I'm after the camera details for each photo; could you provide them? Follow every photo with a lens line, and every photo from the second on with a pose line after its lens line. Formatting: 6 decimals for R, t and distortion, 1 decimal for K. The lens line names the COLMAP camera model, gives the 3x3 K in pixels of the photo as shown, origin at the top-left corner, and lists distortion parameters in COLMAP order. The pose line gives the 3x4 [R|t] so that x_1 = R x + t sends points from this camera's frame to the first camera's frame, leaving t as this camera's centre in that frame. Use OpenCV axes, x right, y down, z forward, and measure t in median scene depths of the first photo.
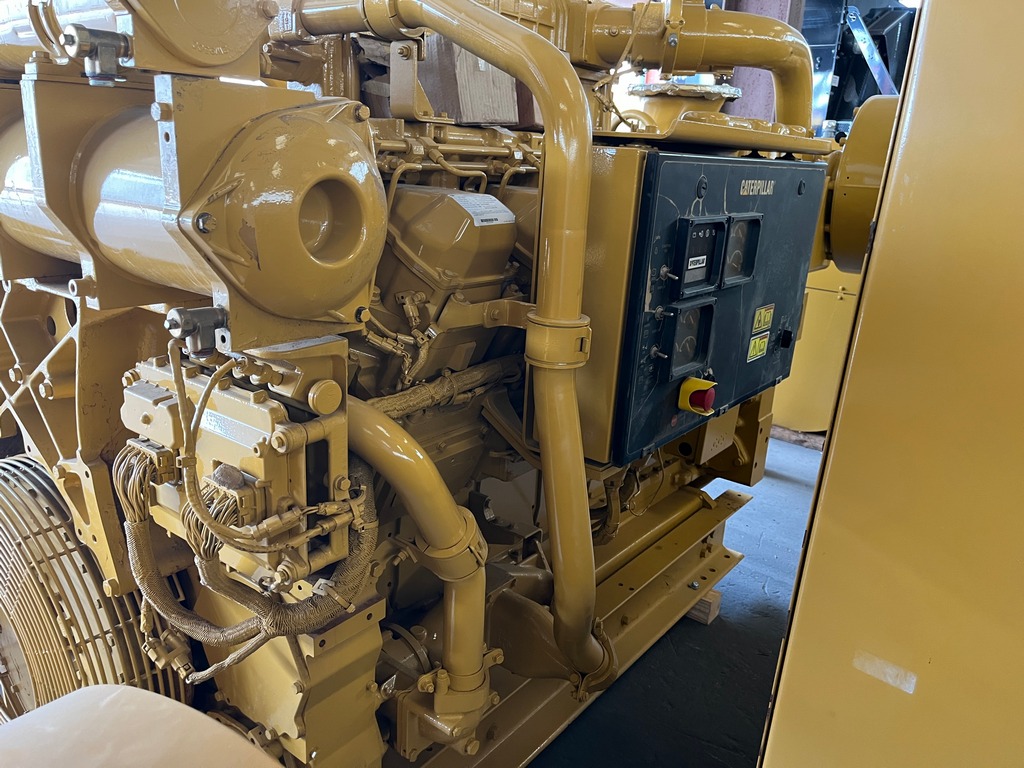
lens RADIAL K [[766.6, 0, 510.4], [0, 766.6, 391.3], [0, 0, 1]] dist [0.048237, -0.067729]
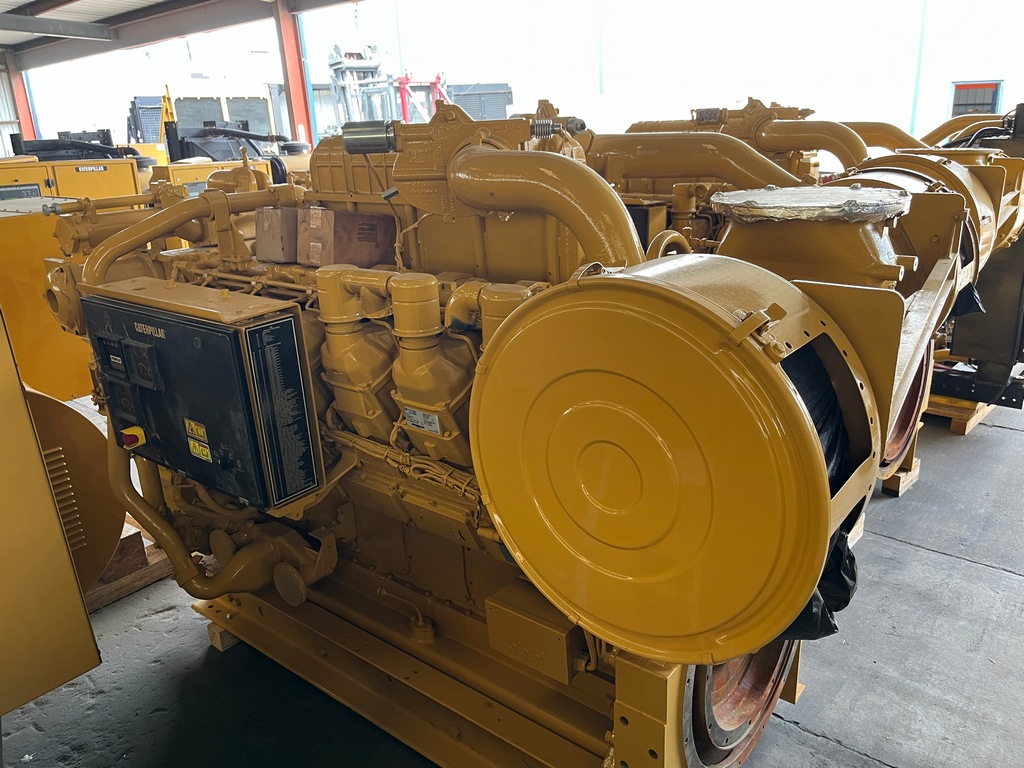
lens RADIAL K [[766.6, 0, 510.4], [0, 766.6, 391.3], [0, 0, 1]] dist [0.048237, -0.067729]
pose [[-0.014896, 0.279580, -0.960007, 1.987146], [-0.259319, 0.926182, 0.273753, -0.832362], [0.965677, 0.253026, 0.058704, 1.809474]]
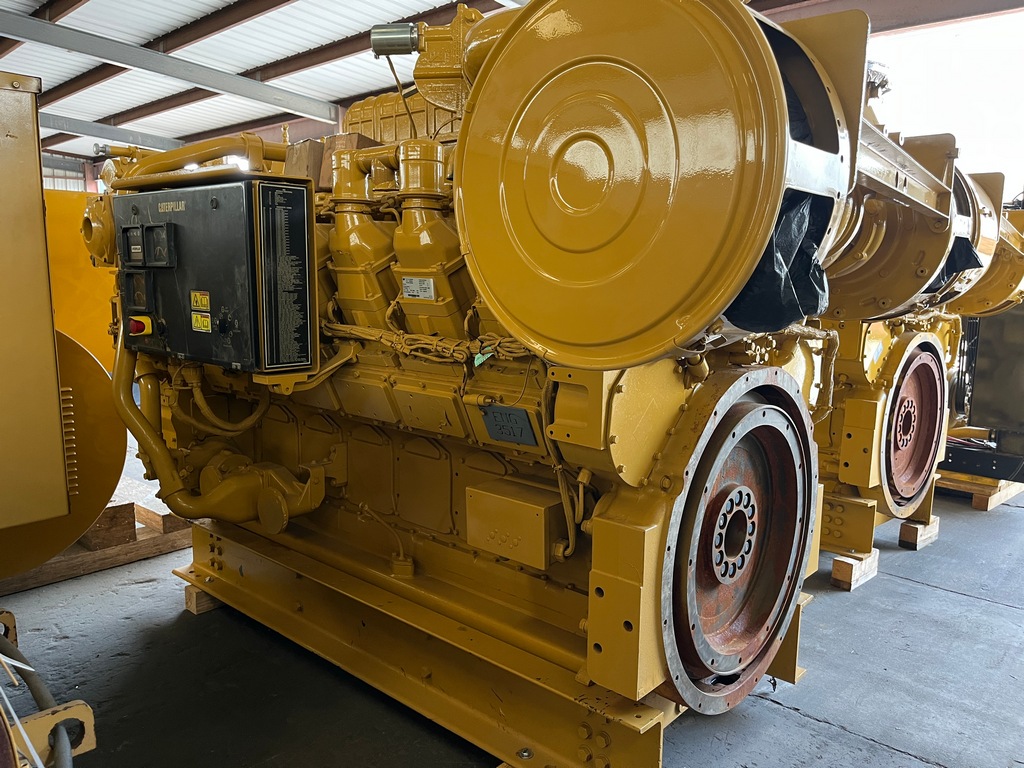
lens RADIAL K [[766.6, 0, 510.4], [0, 766.6, 391.3], [0, 0, 1]] dist [0.048237, -0.067729]
pose [[-0.059589, 0.089857, -0.994170, 2.103311], [-0.320023, 0.941652, 0.104292, -0.331068], [0.945534, 0.324372, -0.027356, 2.036927]]
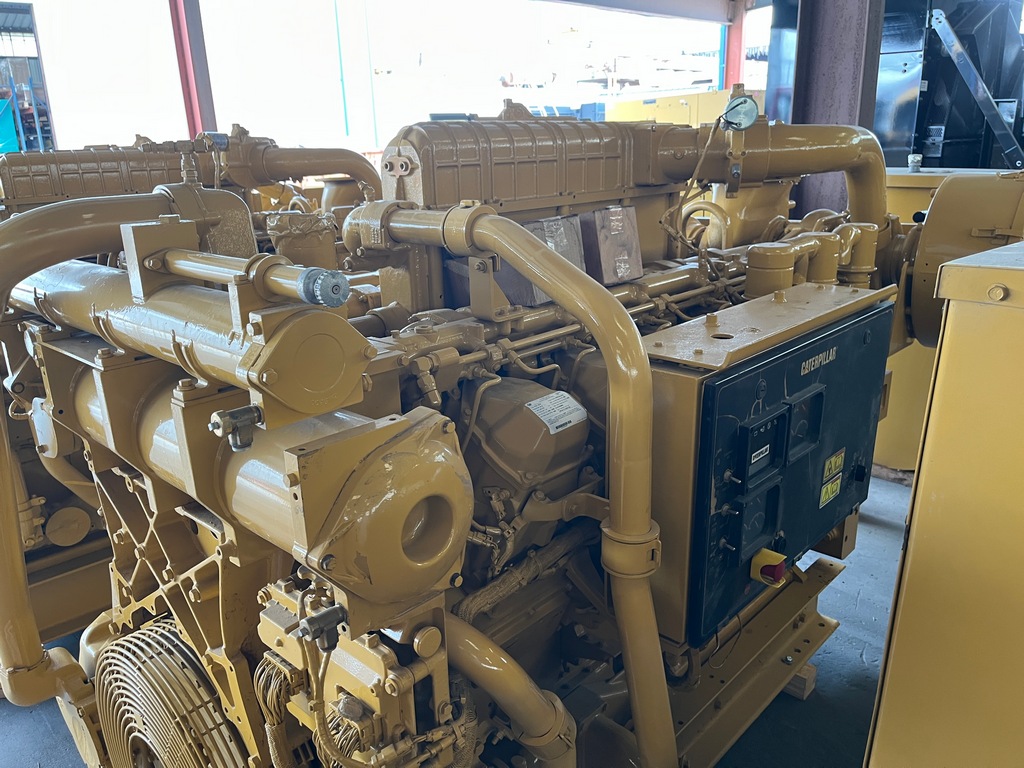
lens RADIAL K [[766.6, 0, 510.4], [0, 766.6, 391.3], [0, 0, 1]] dist [0.048237, -0.067729]
pose [[0.992029, -0.046698, -0.117041, 0.027856], [0.047580, 0.998856, 0.004752, -0.279439], [0.116685, -0.010283, 0.993116, -0.103633]]
